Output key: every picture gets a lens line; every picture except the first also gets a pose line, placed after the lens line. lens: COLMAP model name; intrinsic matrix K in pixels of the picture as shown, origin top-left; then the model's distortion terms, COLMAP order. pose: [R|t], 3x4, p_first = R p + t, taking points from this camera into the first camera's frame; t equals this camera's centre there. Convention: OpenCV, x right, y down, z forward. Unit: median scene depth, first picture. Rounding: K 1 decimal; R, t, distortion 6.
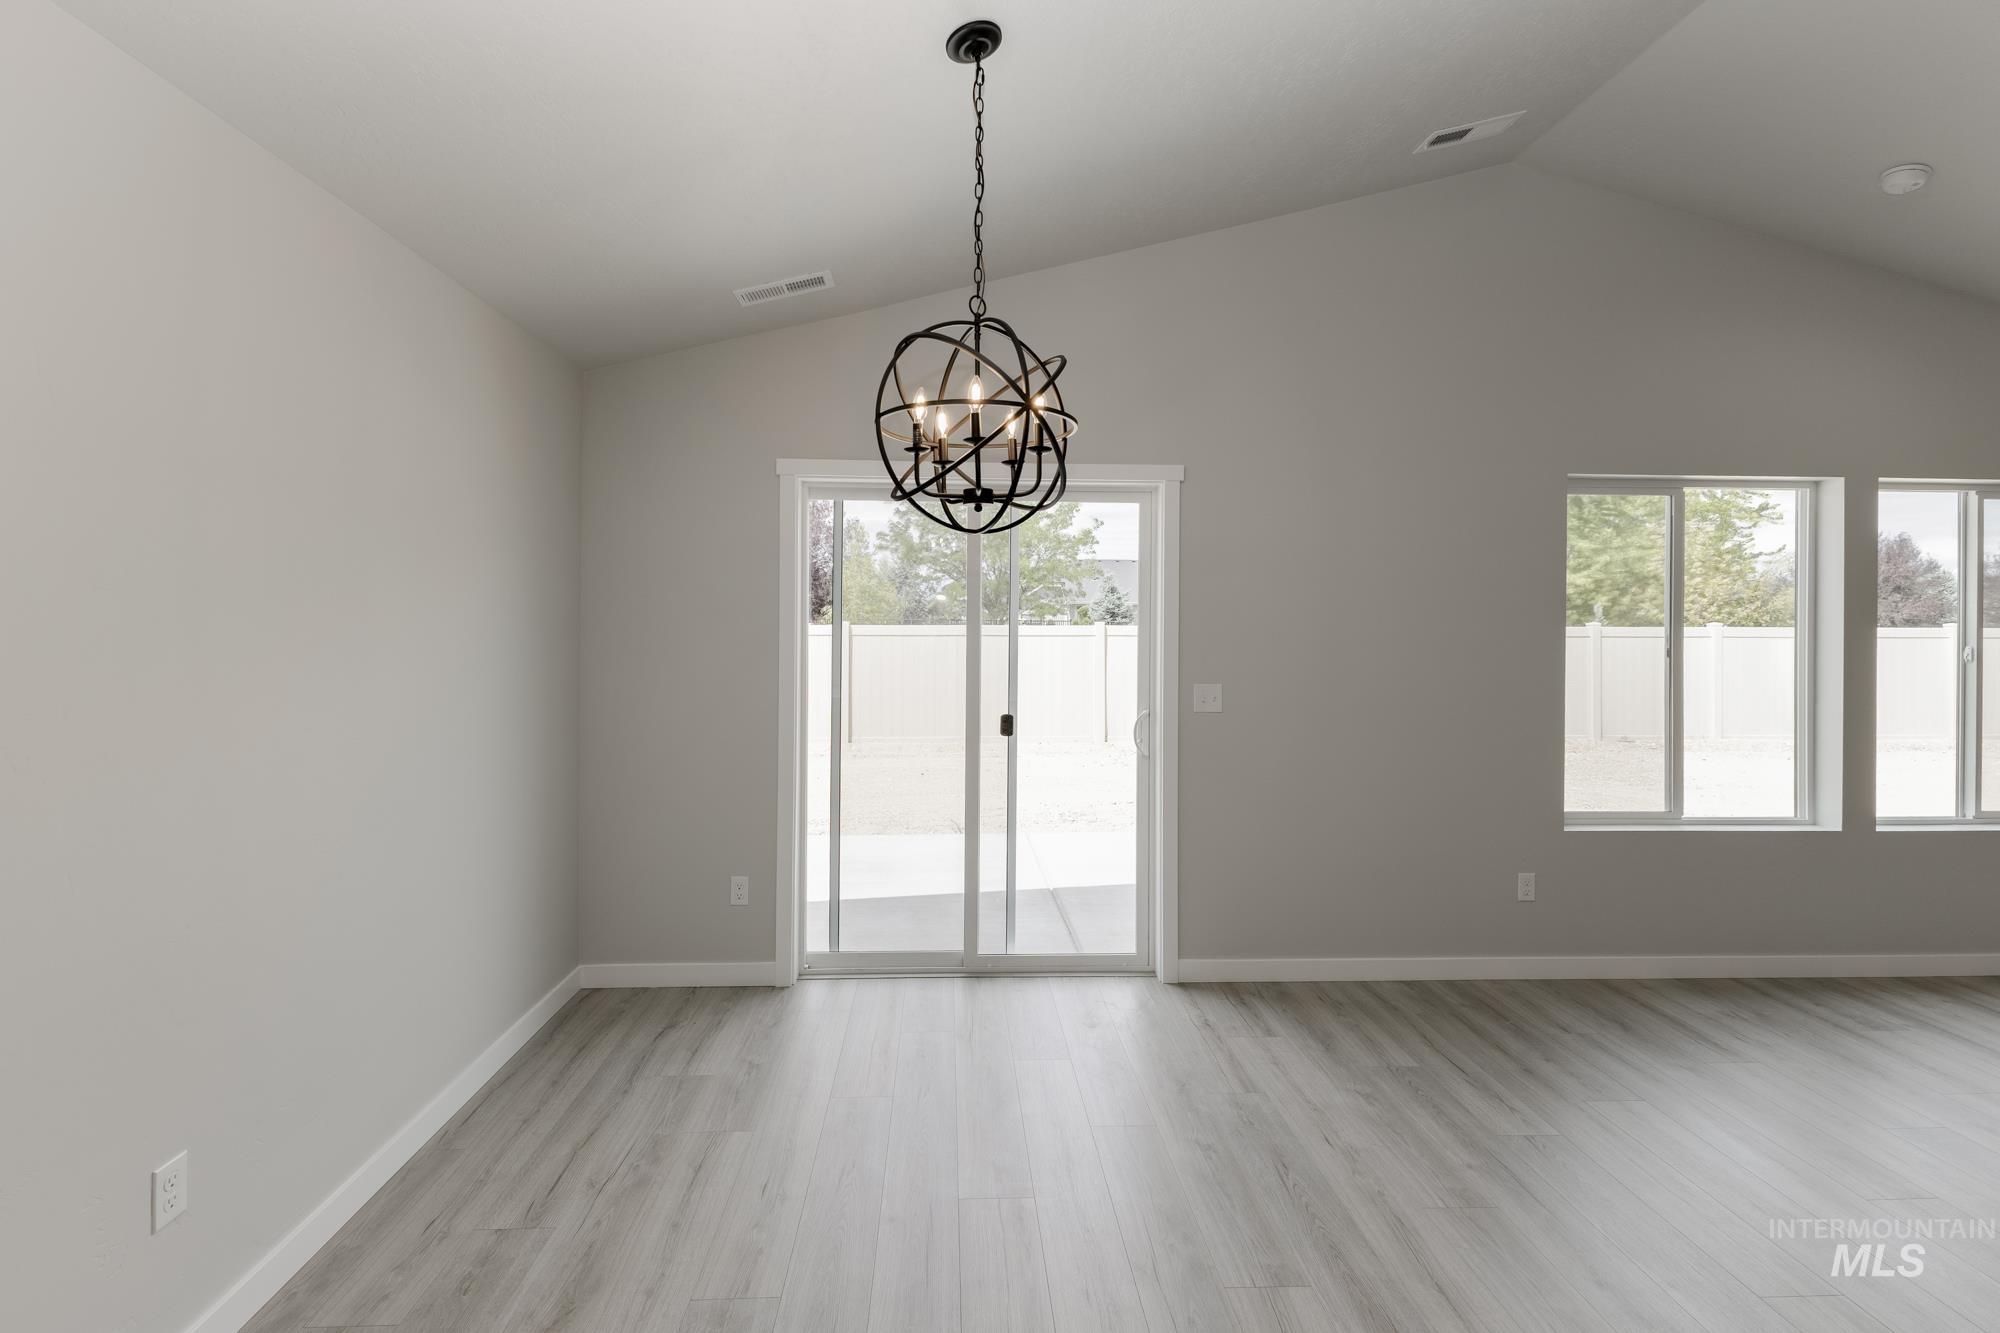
lens RADIAL K [[865.9, 0, 972.2], [0, 865.9, 627.0], [0, 0, 1]] dist [0.002027, 0.000259]
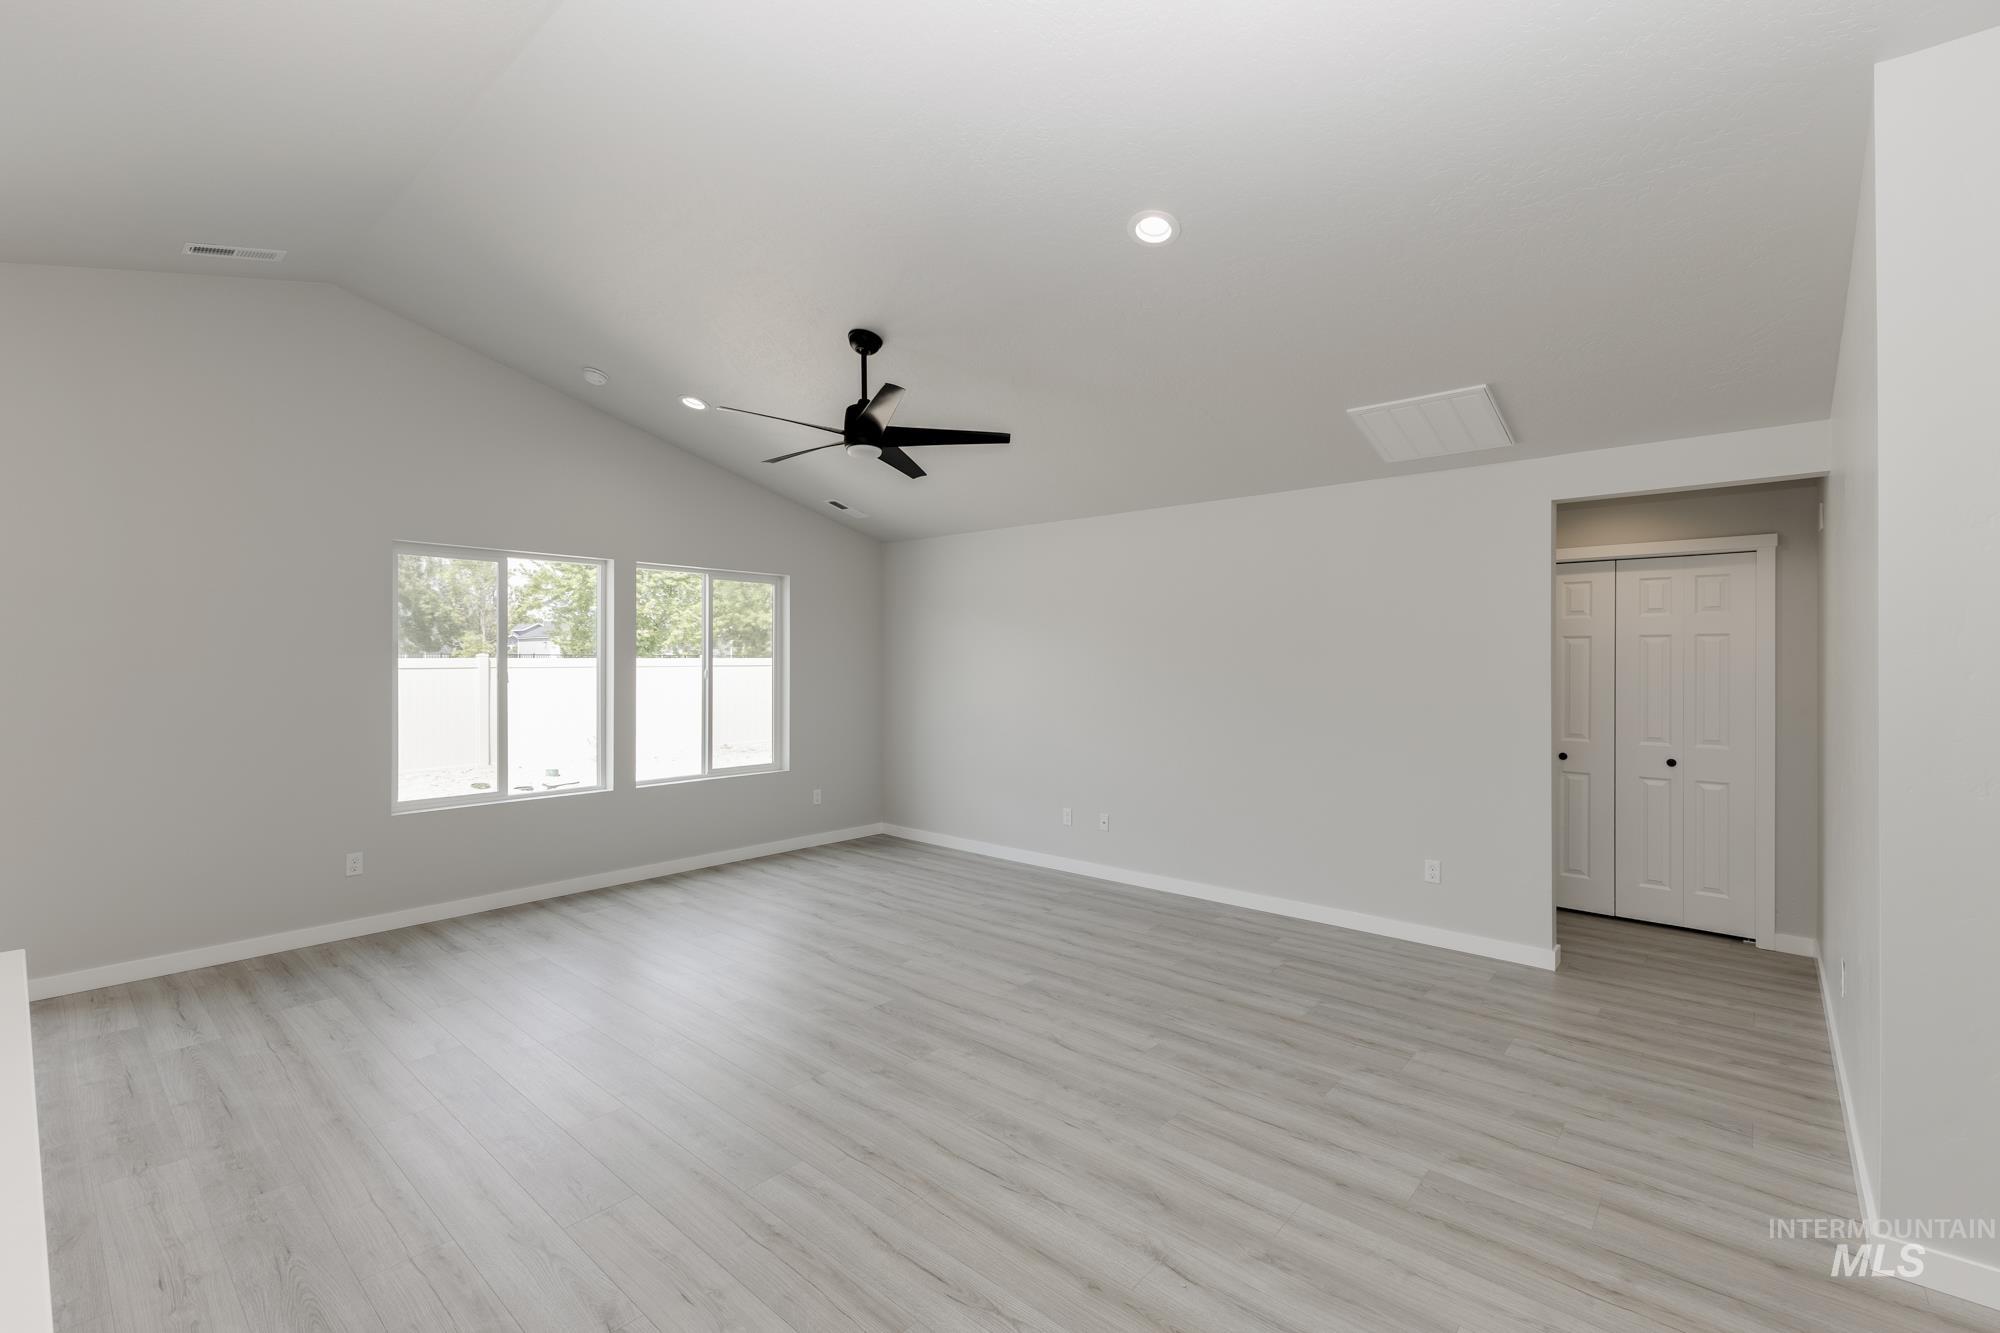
lens RADIAL K [[859.8, 0, 962.6], [0, 859.8, 658.3], [0, 0, 1]] dist [0.005622, 0.000129]
pose [[0.685220, -0.003879, 0.728325, 0.342532], [0.003960, 0.999991, 0.001601, 0.002096], [-0.728325, 0.001787, 0.685229, -0.513196]]
